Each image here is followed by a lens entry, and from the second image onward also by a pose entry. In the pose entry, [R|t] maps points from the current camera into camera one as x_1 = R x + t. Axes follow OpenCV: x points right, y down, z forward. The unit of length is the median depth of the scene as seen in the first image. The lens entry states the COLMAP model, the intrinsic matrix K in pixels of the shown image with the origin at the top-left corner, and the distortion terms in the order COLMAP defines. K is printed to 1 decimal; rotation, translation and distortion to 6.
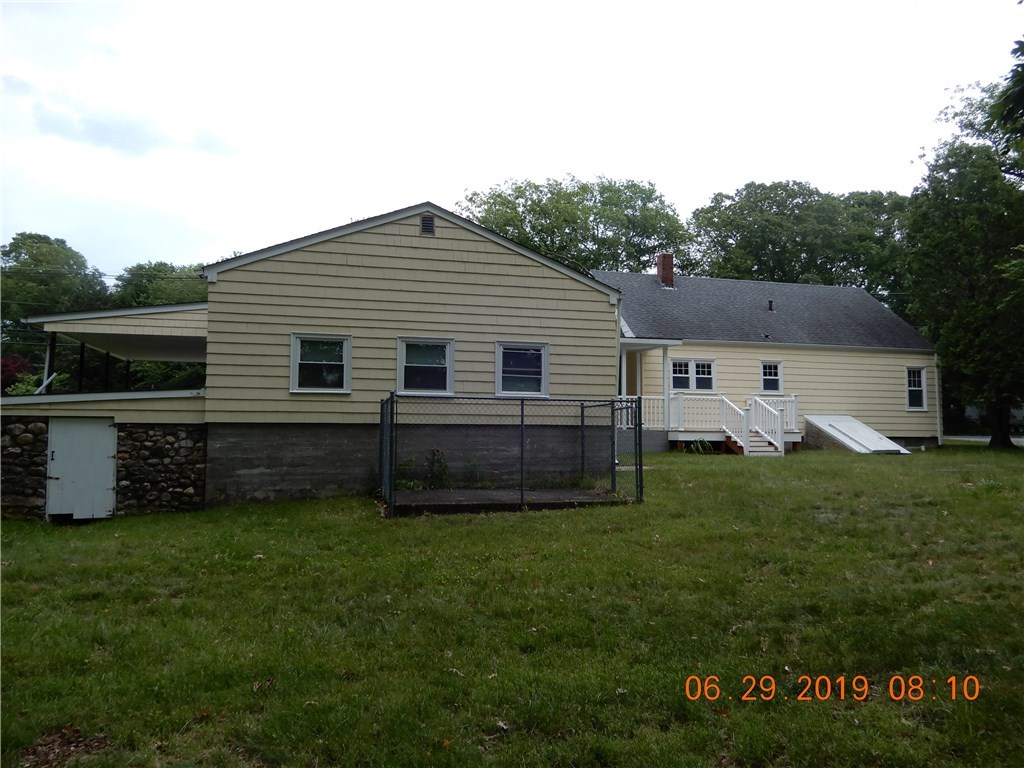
lens RADIAL K [[736.8, 0, 505.7], [0, 736.8, 377.9], [0, 0, 1]] dist [-0.001725, 0.003542]
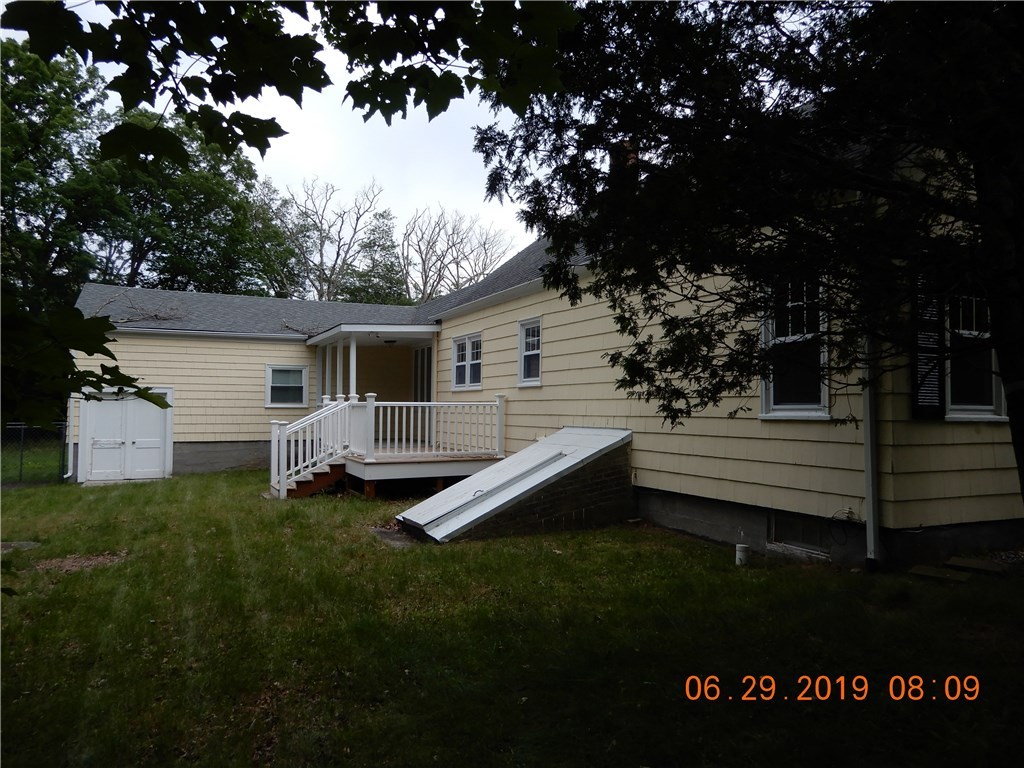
lens RADIAL K [[736.8, 0, 505.7], [0, 736.8, 377.9], [0, 0, 1]] dist [-0.001725, 0.003542]
pose [[0.198986, -0.045543, -0.978943, 0.835501], [0.078701, 0.996436, -0.030360, 0.030391], [0.976837, -0.071002, 0.201861, 0.865912]]
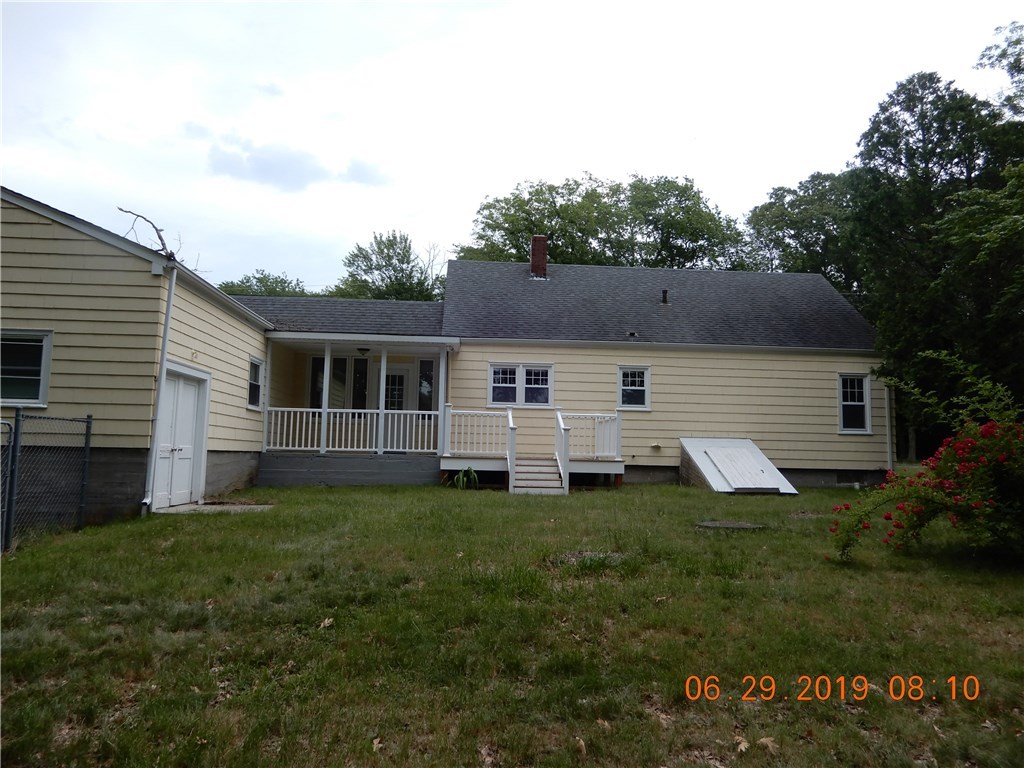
lens RADIAL K [[736.8, 0, 505.7], [0, 736.8, 377.9], [0, 0, 1]] dist [-0.001725, 0.003542]
pose [[0.983440, -0.005569, -0.181149, 0.362283], [0.000117, 0.999547, -0.030093, 0.011706], [0.181235, 0.029574, 0.982995, 0.226068]]
